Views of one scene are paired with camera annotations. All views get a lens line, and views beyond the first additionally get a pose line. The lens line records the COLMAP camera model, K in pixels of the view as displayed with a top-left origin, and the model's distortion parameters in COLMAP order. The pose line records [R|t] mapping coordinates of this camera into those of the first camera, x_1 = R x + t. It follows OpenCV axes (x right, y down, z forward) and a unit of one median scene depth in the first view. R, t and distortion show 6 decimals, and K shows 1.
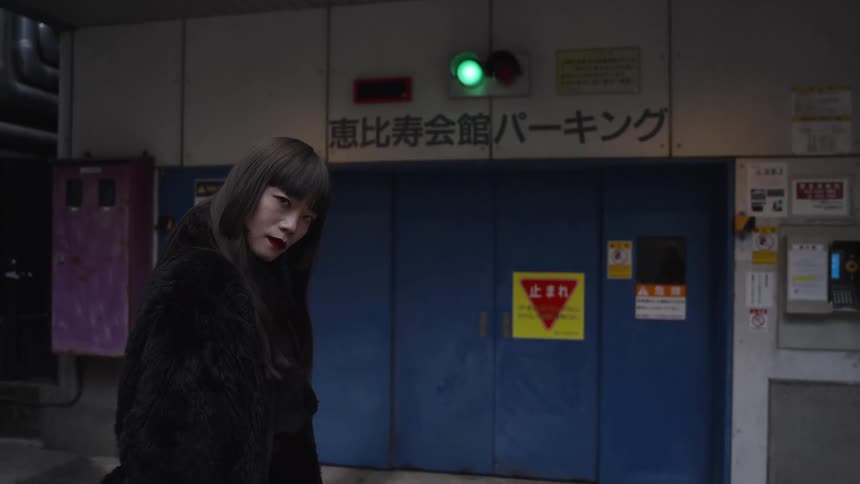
lens RADIAL K [[752.3, 0, 430.0], [0, 752.3, 242.0], [0, 0, 1]] dist [-0.140510, 0.166162]
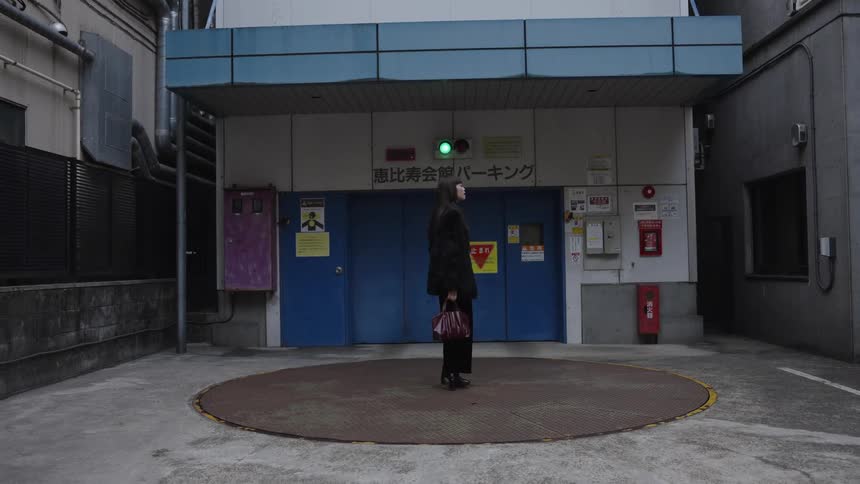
lens RADIAL K [[752.3, 0, 430.0], [0, 752.3, 242.0], [0, 0, 1]] dist [-0.140510, 0.166162]
pose [[0.977857, -0.020060, 0.208308, -0.433937], [0.024783, 0.999491, -0.020091, 0.084326], [-0.207799, 0.024809, 0.977857, -1.069537]]
